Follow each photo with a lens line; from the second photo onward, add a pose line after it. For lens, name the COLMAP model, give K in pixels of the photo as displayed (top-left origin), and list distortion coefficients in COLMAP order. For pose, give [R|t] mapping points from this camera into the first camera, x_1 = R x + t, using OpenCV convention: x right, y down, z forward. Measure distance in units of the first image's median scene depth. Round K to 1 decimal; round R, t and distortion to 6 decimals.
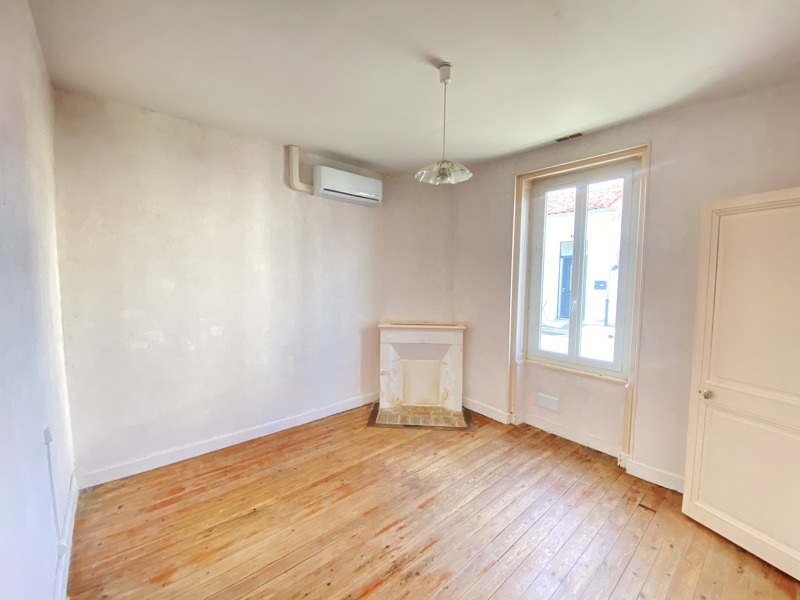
lens RADIAL K [[322.2, 0, 398.9], [0, 322.2, 299.7], [0, 0, 1]] dist [0.015284, -0.018356]
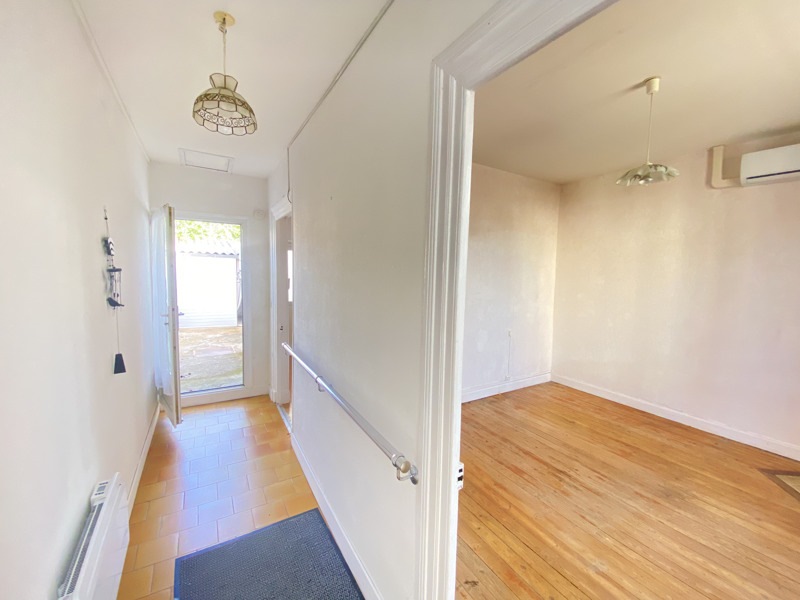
lens RADIAL K [[322.2, 0, 398.9], [0, 322.2, 299.7], [0, 0, 1]] dist [0.015284, -0.018356]
pose [[-0.173948, 0.067304, -0.982452, 0.910441], [-0.095231, 0.991836, 0.084808, 0.005362], [0.980139, 0.108312, -0.166118, 0.271575]]
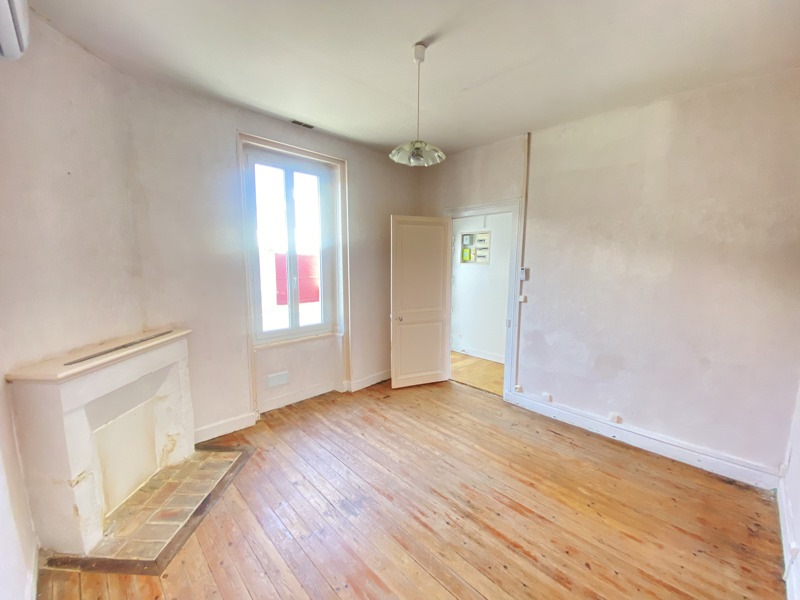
lens RADIAL K [[322.2, 0, 398.9], [0, 322.2, 299.7], [0, 0, 1]] dist [0.015284, -0.018356]
pose [[-0.049675, -0.139047, 0.989039, -0.615277], [0.070497, 0.987304, 0.142344, -0.056364], [-0.996274, 0.076795, -0.039242, 0.748696]]
